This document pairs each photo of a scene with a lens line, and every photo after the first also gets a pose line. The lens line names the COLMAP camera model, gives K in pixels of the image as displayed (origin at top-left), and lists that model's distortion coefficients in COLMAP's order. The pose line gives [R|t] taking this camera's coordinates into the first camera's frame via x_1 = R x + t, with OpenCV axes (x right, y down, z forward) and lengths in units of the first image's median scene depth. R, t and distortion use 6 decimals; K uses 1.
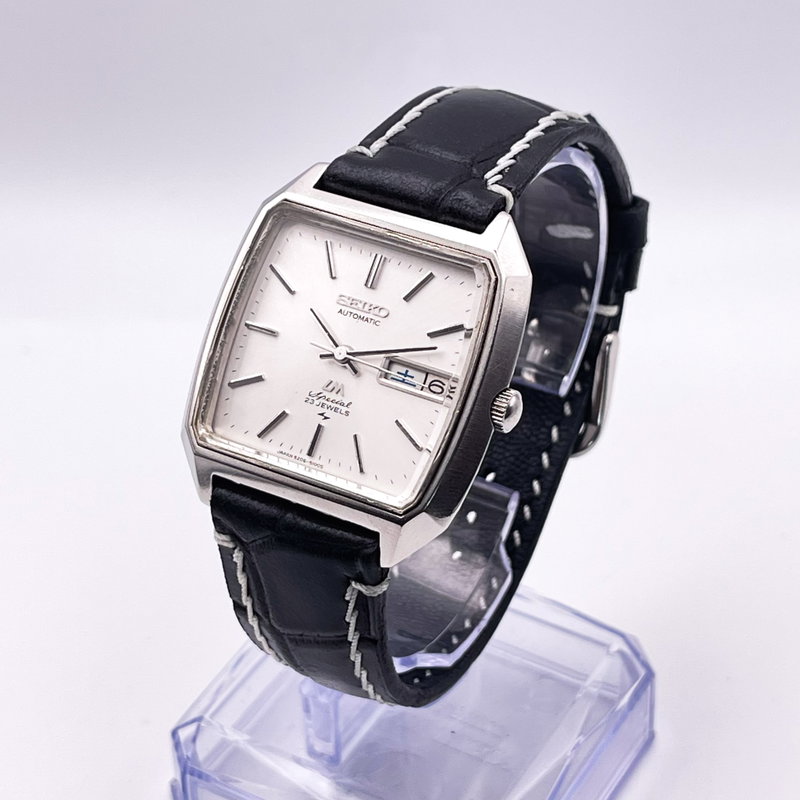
lens RADIAL K [[2165.1, 0, 400.0], [0, 2165.1, 400.0], [0, 0, 1]] dist [-0.048271, -0.769764]
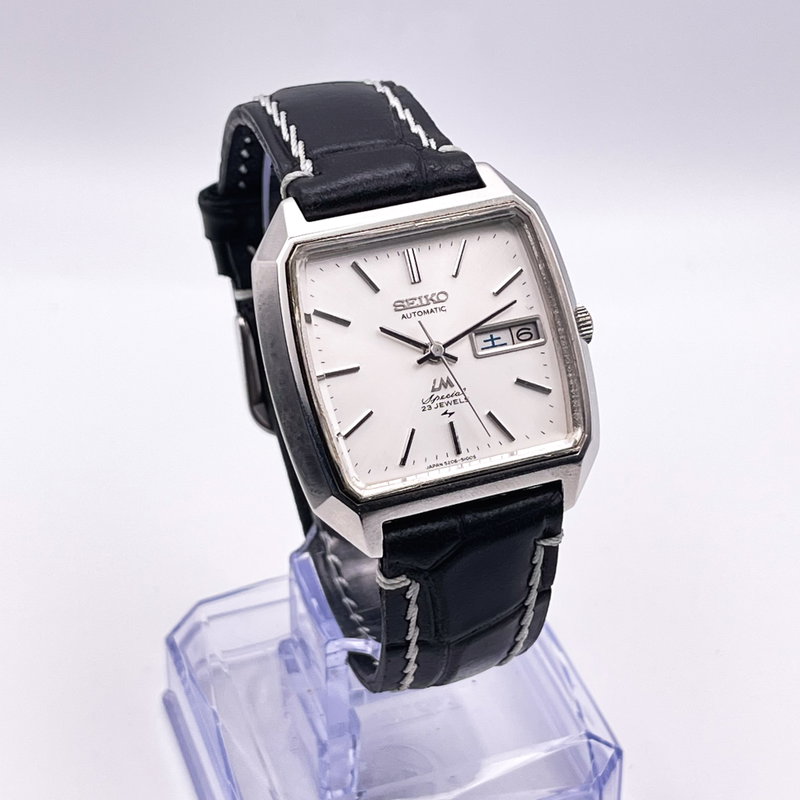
lens RADIAL K [[2165.1, 0, 400.0], [0, 2165.1, 400.0], [0, 0, 1]] dist [-0.048271, -0.769764]
pose [[0.653938, -0.446315, 0.610875, -0.644328], [0.445313, 0.879831, 0.166113, -0.170604], [-0.611606, 0.163403, 0.774105, 0.226922]]
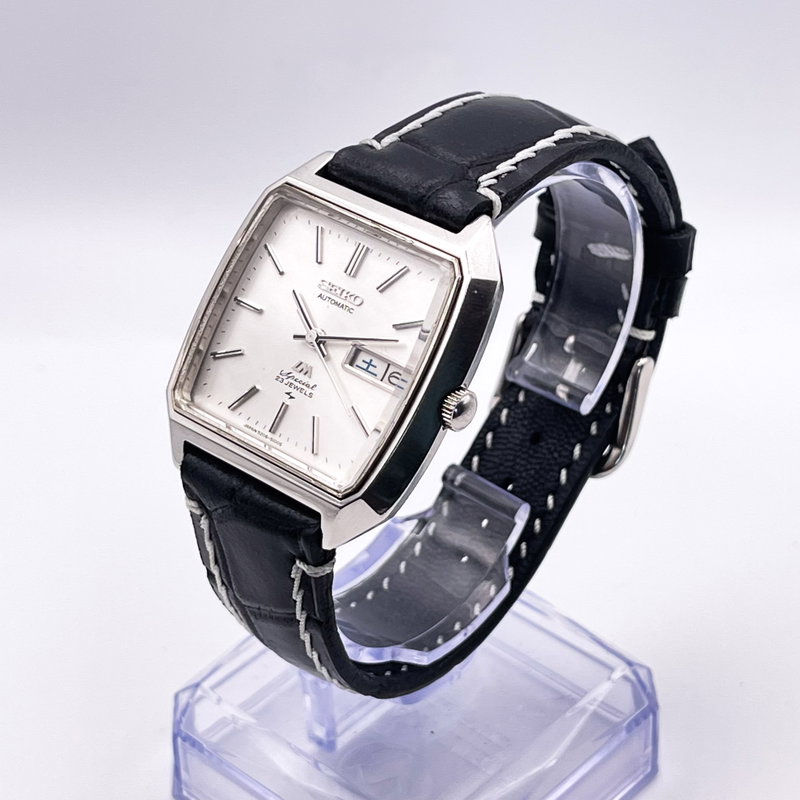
lens RADIAL K [[2165.1, 0, 400.0], [0, 2165.1, 400.0], [0, 0, 1]] dist [-0.048271, -0.769764]
pose [[0.978238, 0.115664, -0.172259, 0.186722], [-0.118858, 0.992876, -0.008310, 0.011557], [0.170071, 0.028603, 0.985017, 0.002610]]
